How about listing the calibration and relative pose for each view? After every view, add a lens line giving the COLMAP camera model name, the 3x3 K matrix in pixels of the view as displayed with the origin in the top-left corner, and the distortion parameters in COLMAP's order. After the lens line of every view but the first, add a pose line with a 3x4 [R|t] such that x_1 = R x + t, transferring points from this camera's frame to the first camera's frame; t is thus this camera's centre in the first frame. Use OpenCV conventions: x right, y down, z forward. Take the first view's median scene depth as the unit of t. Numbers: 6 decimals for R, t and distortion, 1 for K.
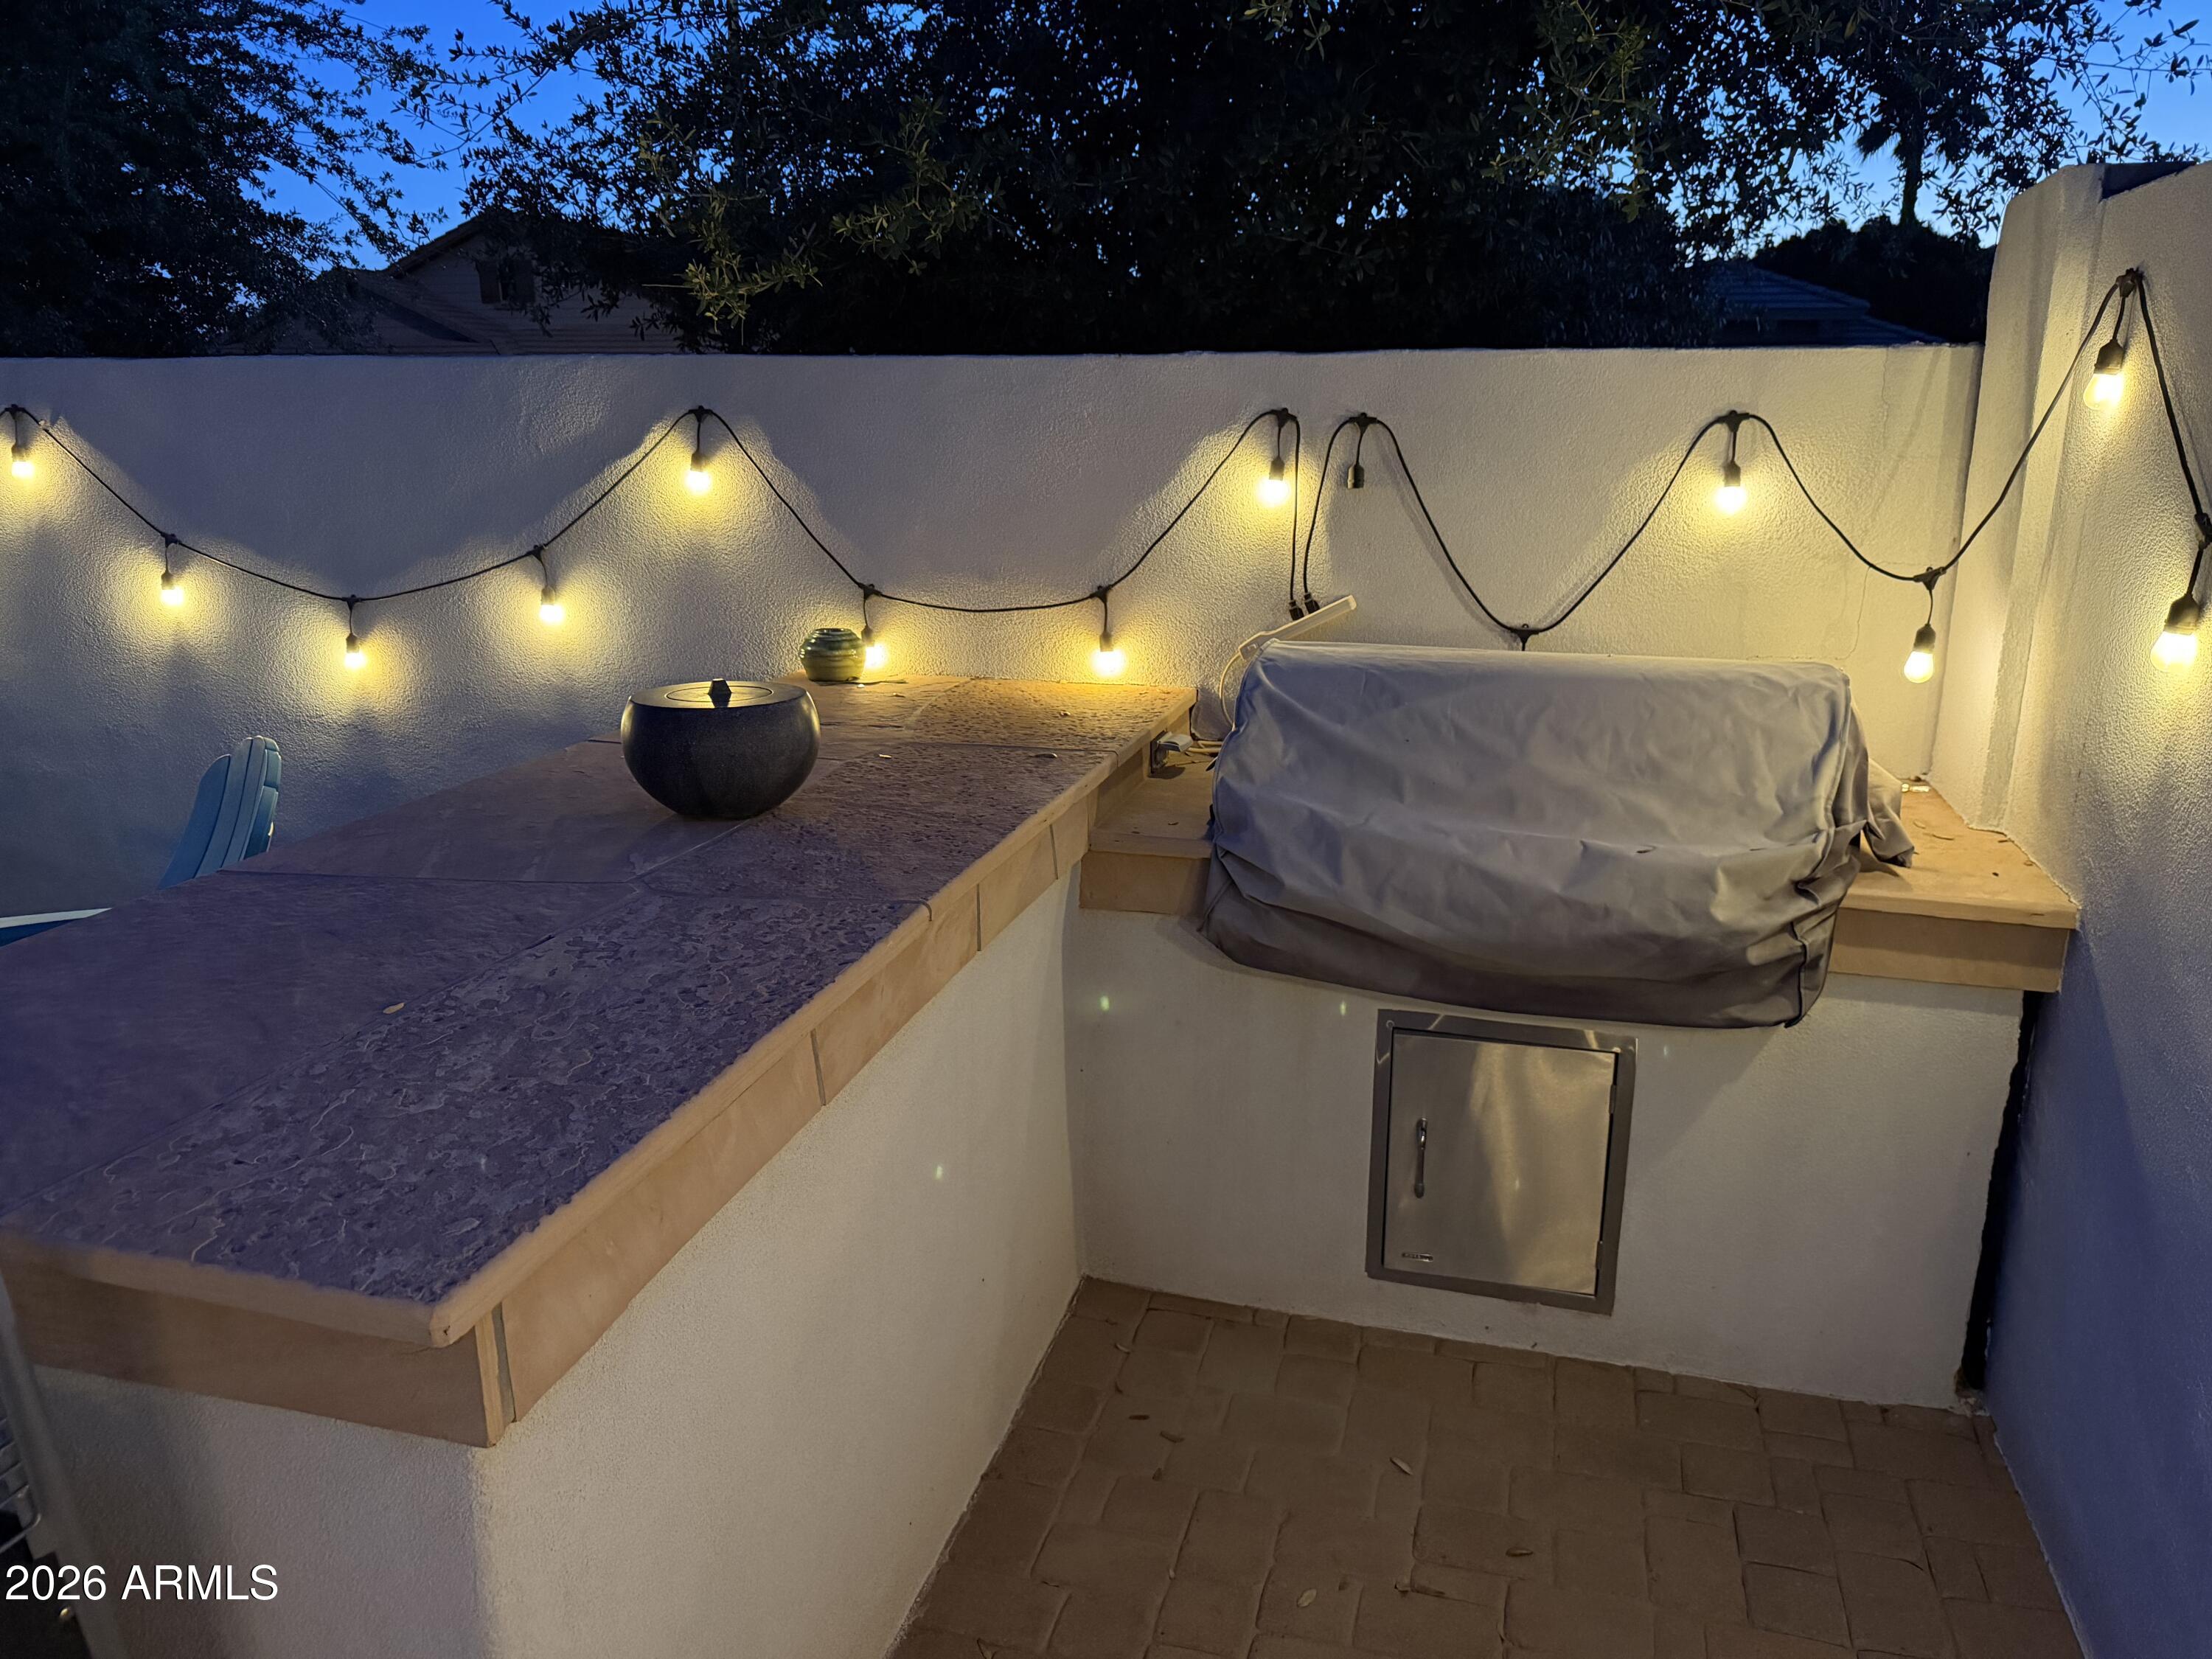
lens RADIAL K [[1534.5, 0, 1106.0], [0, 1534.5, 829.5], [0, 0, 1]] dist [0.080737, -0.103682]
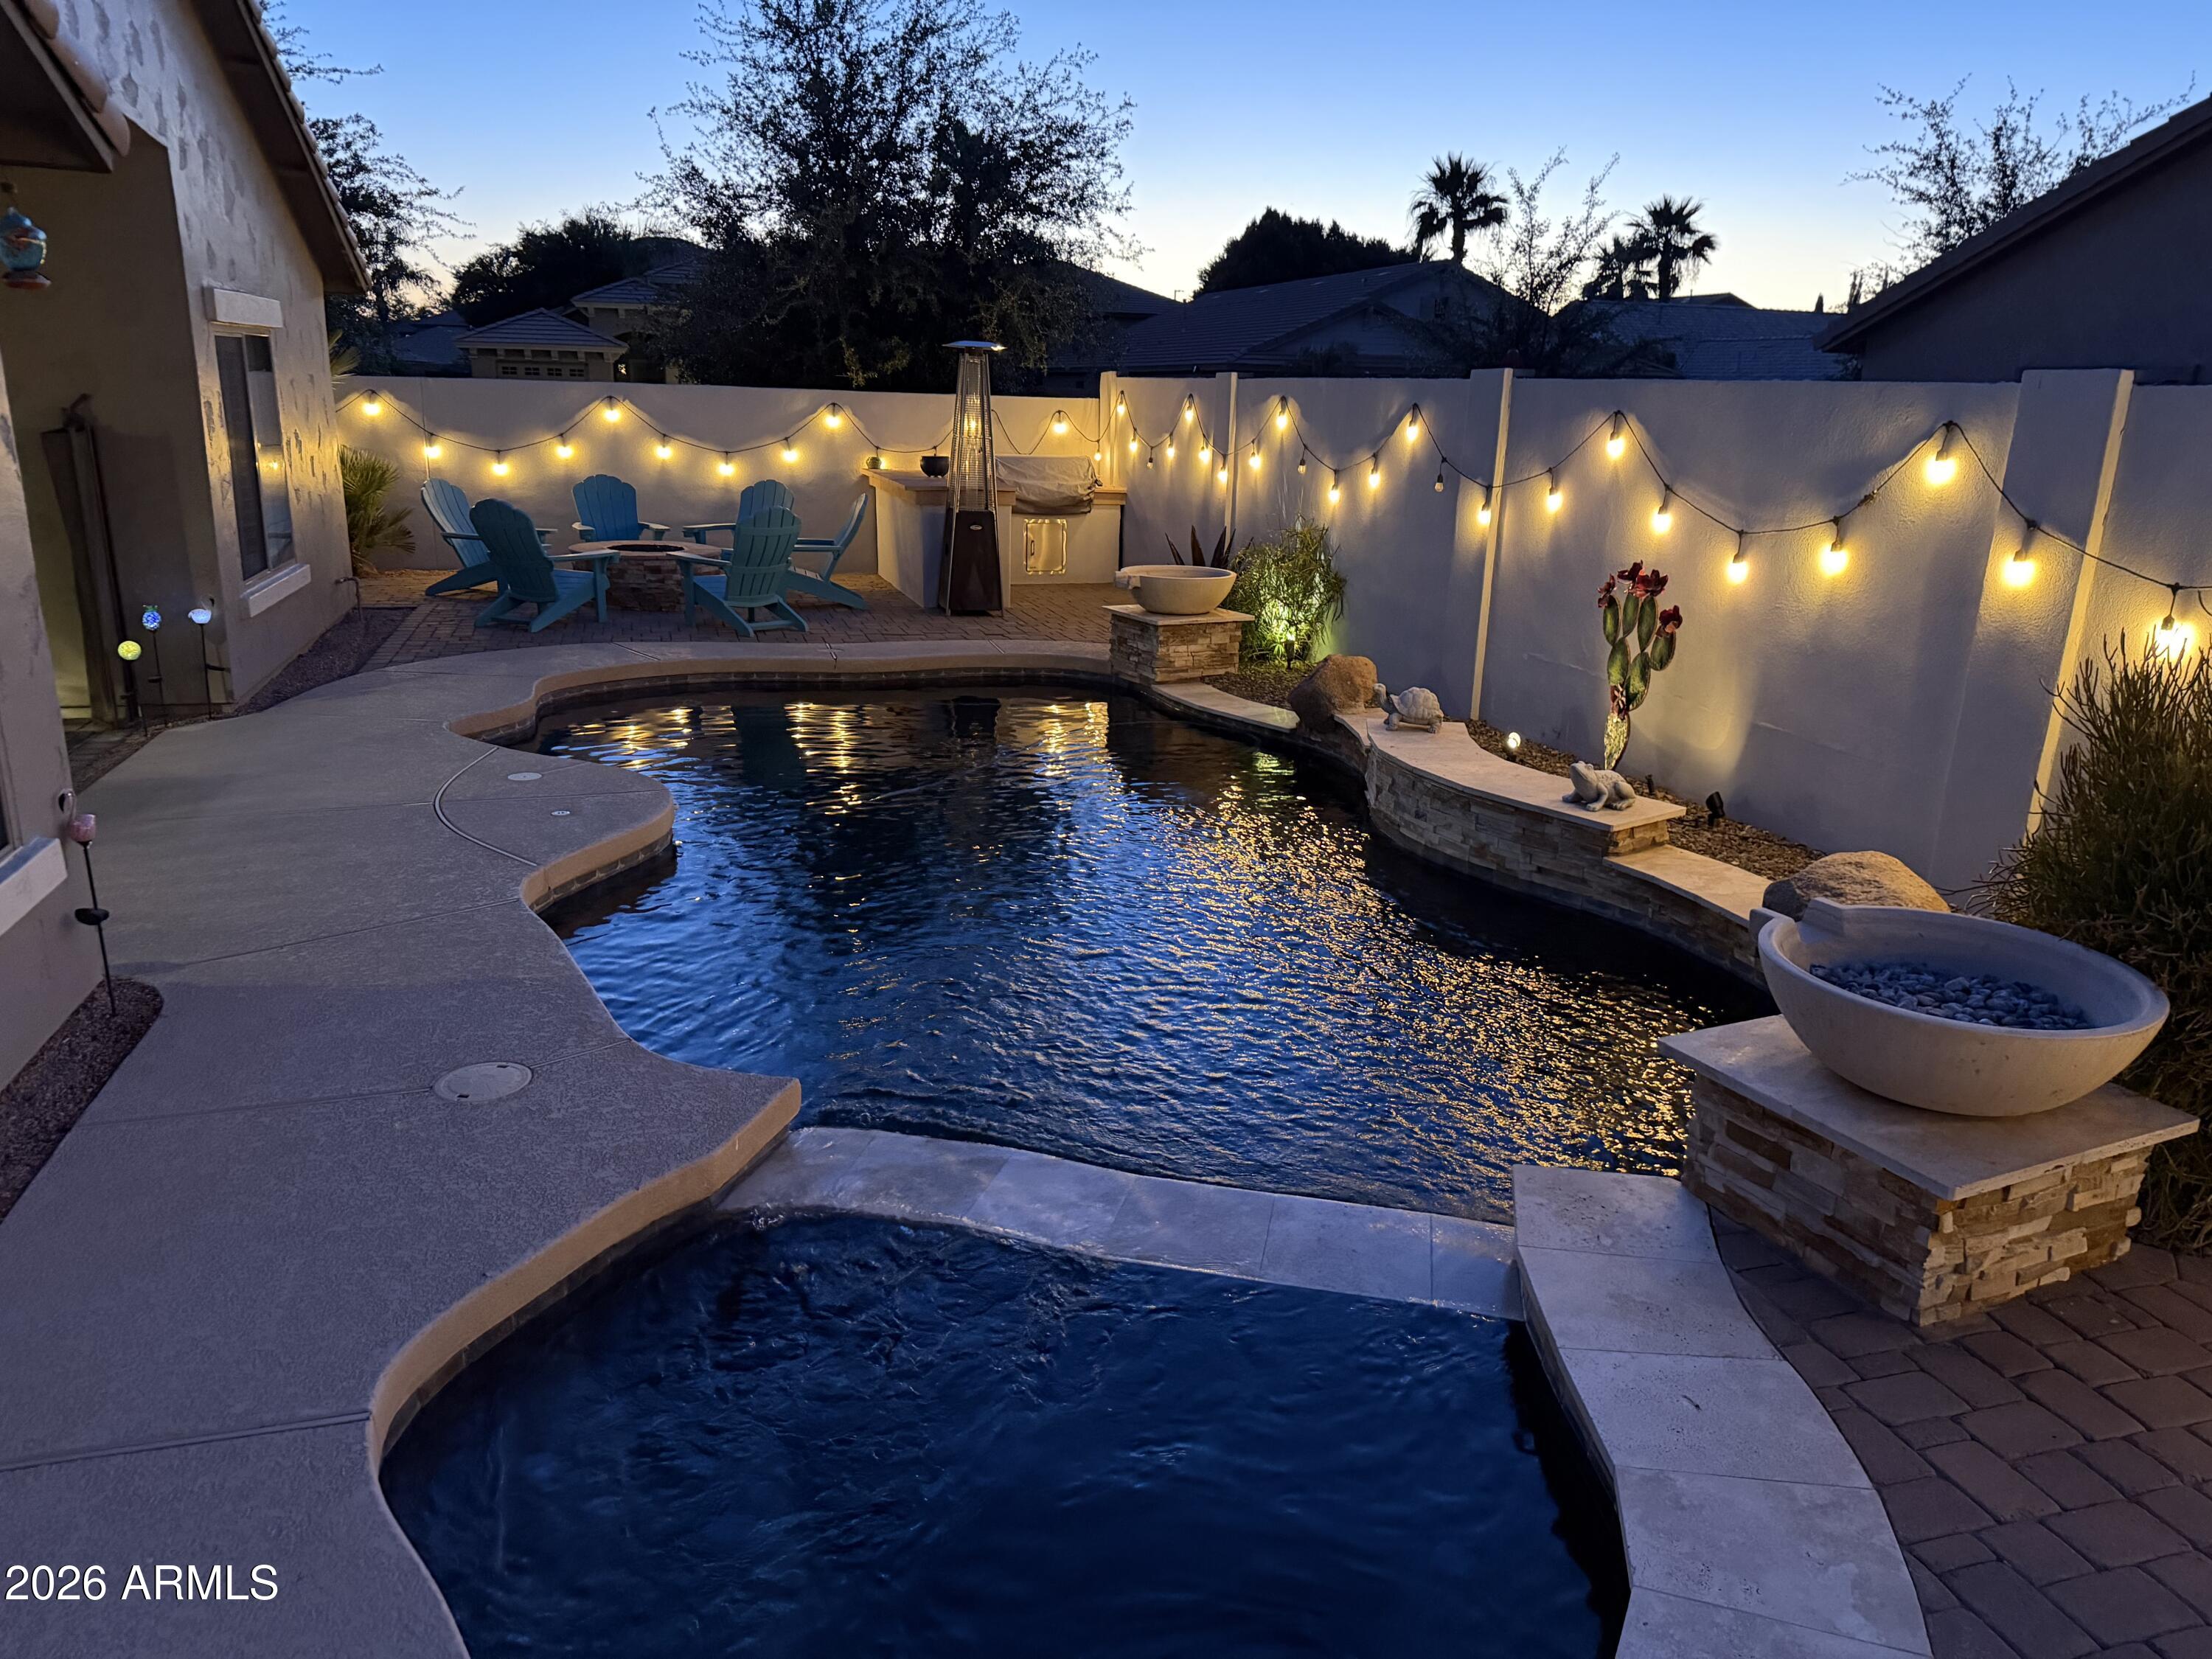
lens RADIAL K [[1534.5, 0, 1106.0], [0, 1534.5, 829.5], [0, 0, 1]] dist [0.080737, -0.103682]
pose [[0.849271, -0.127288, 0.512383, -2.210358], [0.107641, 0.991862, 0.067986, 0.761468], [-0.516868, -0.002585, 0.856061, -3.379369]]
